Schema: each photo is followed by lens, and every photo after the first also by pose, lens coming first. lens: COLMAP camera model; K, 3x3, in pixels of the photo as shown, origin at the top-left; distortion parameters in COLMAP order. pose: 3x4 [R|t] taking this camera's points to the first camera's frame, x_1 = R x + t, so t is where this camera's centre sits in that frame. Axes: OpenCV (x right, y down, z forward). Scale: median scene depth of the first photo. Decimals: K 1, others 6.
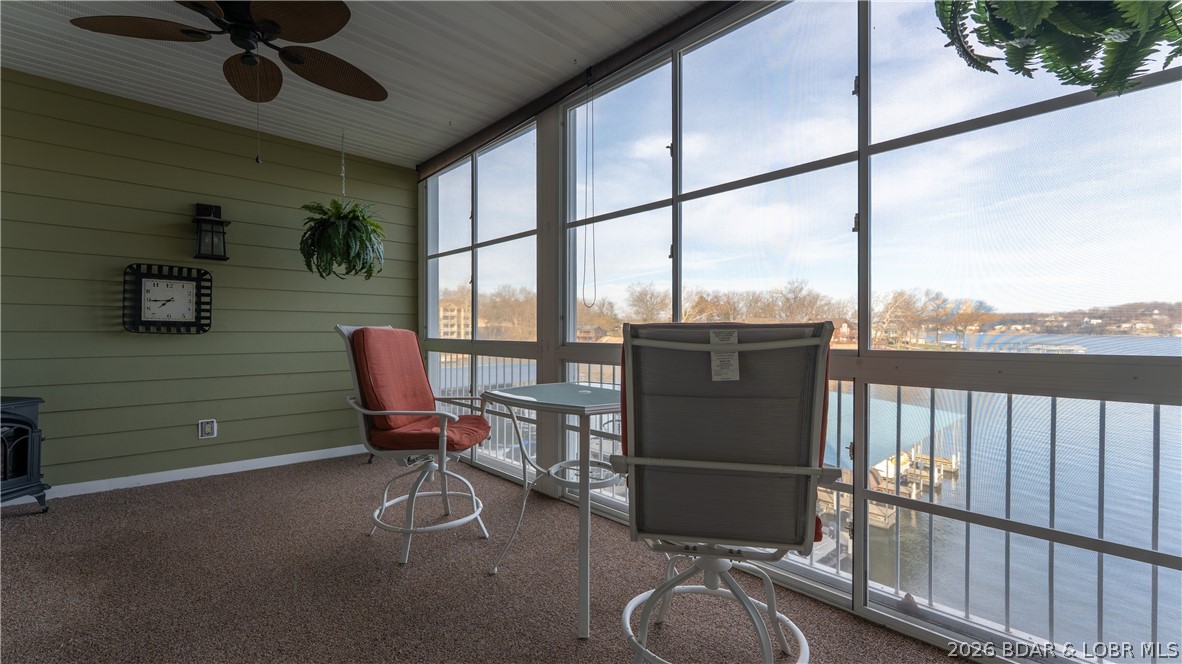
lens RADIAL K [[493.0, 0, 591.0], [0, 493.0, 332.0], [0, 0, 1]] dist [0.000015, 0.000004]
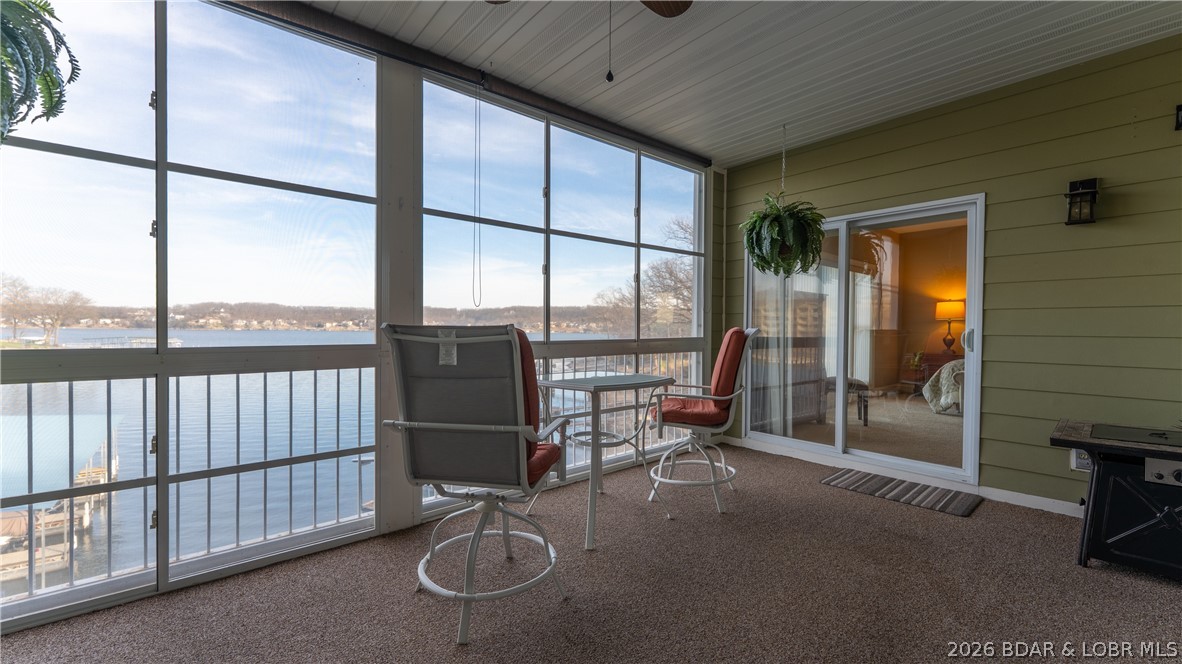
lens RADIAL K [[474.8, 0, 583.7], [0, 474.8, 334.8], [0, 0, 1]] dist [-0.000099, 0.000067]
pose [[0.041843, -0.016136, 0.998994, -0.830389], [-0.002335, 0.999865, 0.016248, -0.007978], [-0.999121, -0.003012, 0.041800, 0.638034]]
